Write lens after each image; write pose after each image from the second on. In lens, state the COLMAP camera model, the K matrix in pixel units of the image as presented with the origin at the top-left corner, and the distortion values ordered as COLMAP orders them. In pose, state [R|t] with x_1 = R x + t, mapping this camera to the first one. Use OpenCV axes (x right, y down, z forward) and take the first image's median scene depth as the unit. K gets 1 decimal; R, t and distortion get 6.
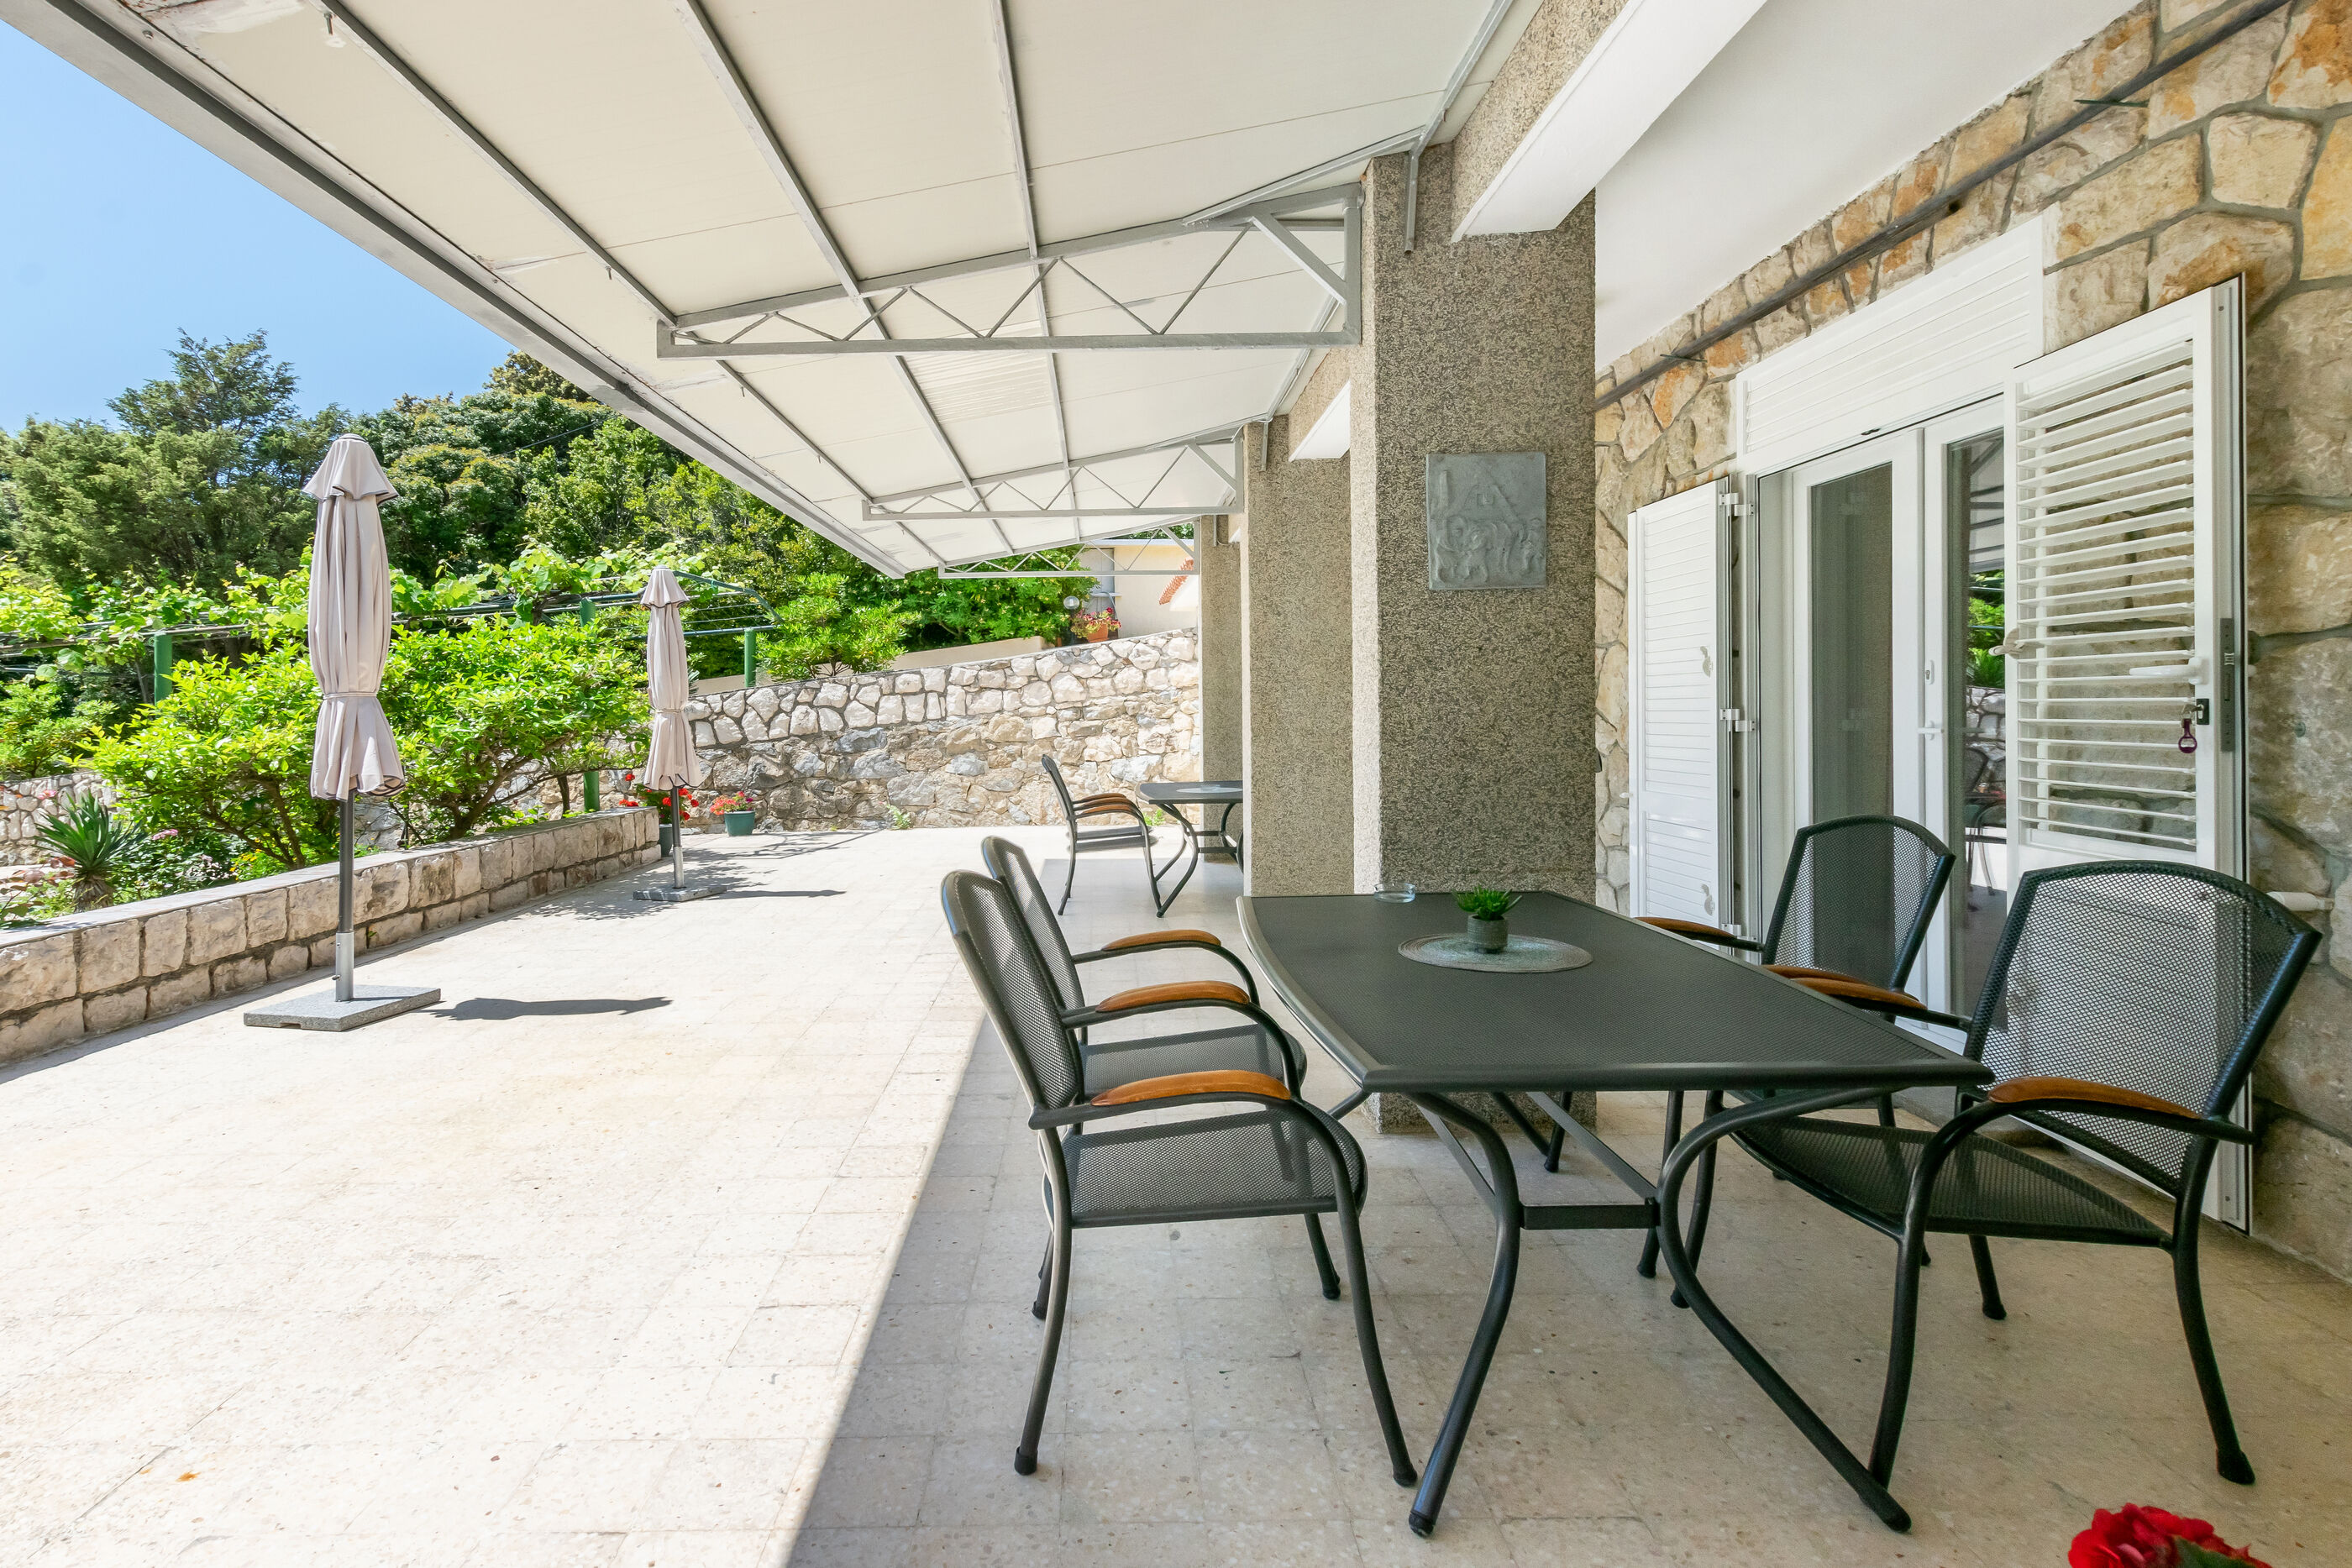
lens RADIAL K [[990.1, 0, 1176.0], [0, 990.1, 784.0], [0, 0, 1]] dist [0.001036, 0.000143]
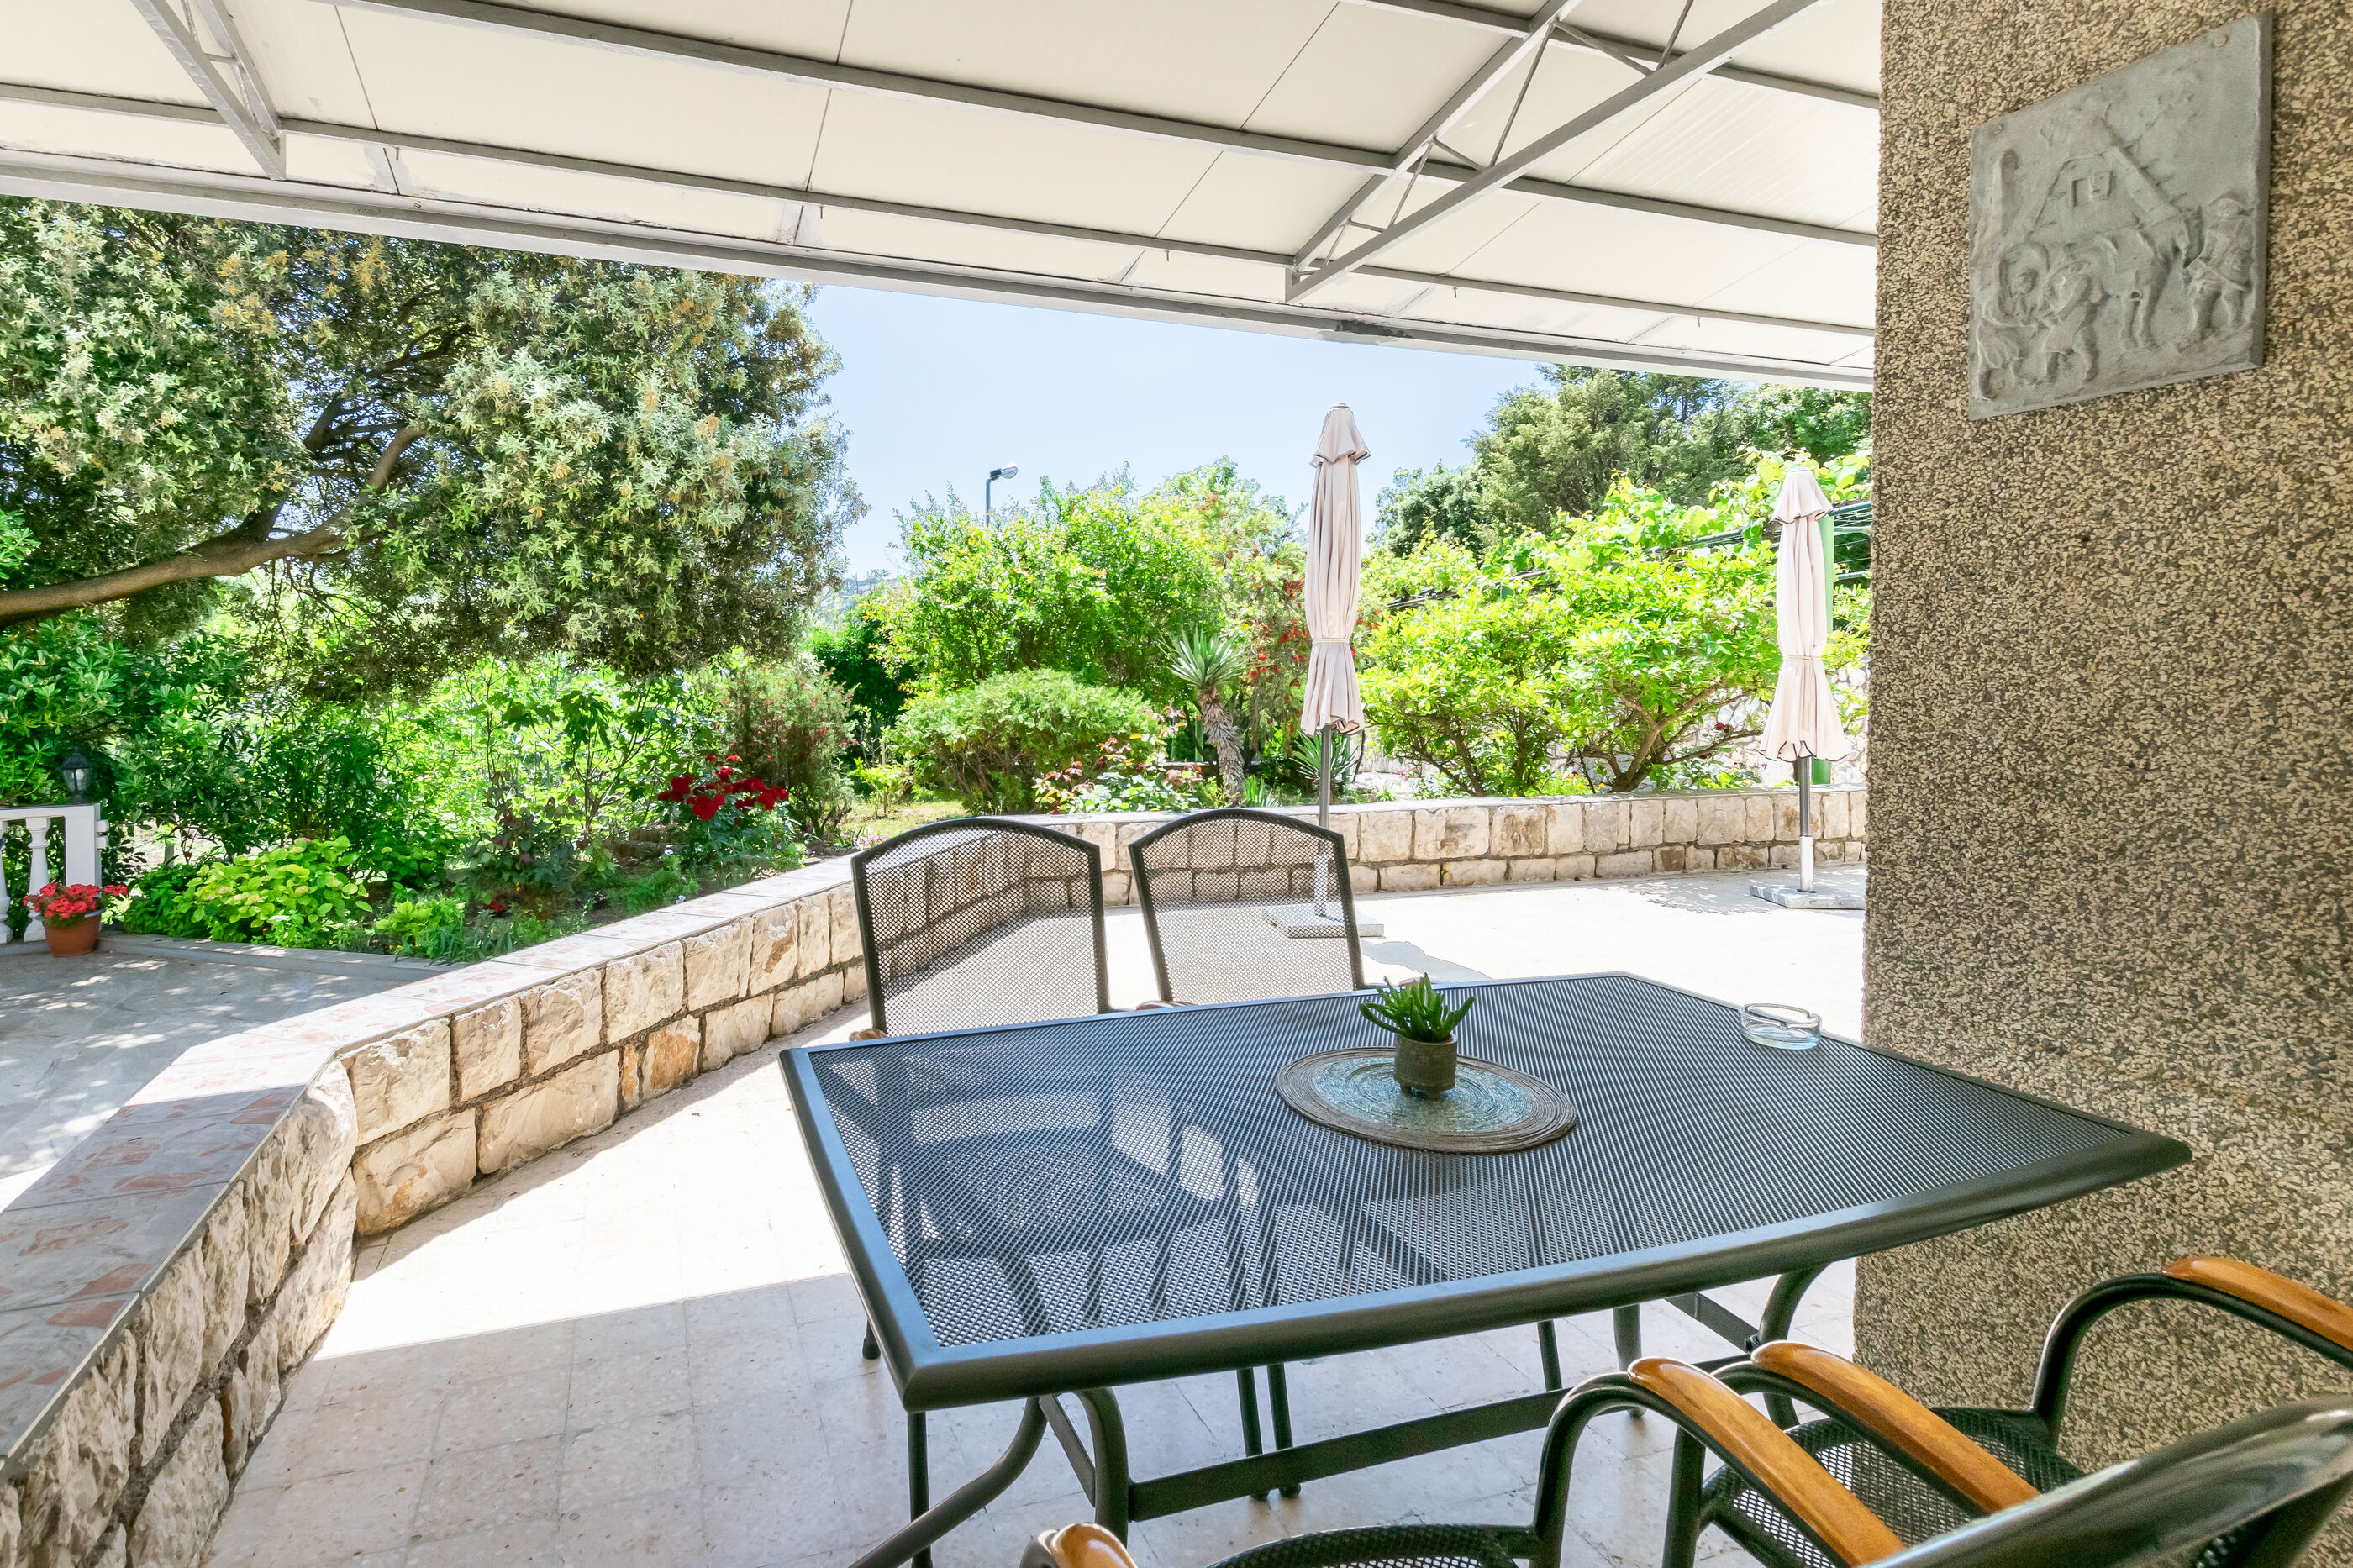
lens RADIAL K [[1367.4, 0, 1176.5], [0, 1367.4, 784.0], [0, 0, 1]] dist [0.003079, 0.000098]
pose [[0.343332, 0.097522, -0.934137, 0.552241], [-0.077275, 0.994156, 0.075386, -0.033660], [0.936030, 0.046303, 0.348862, 0.319340]]
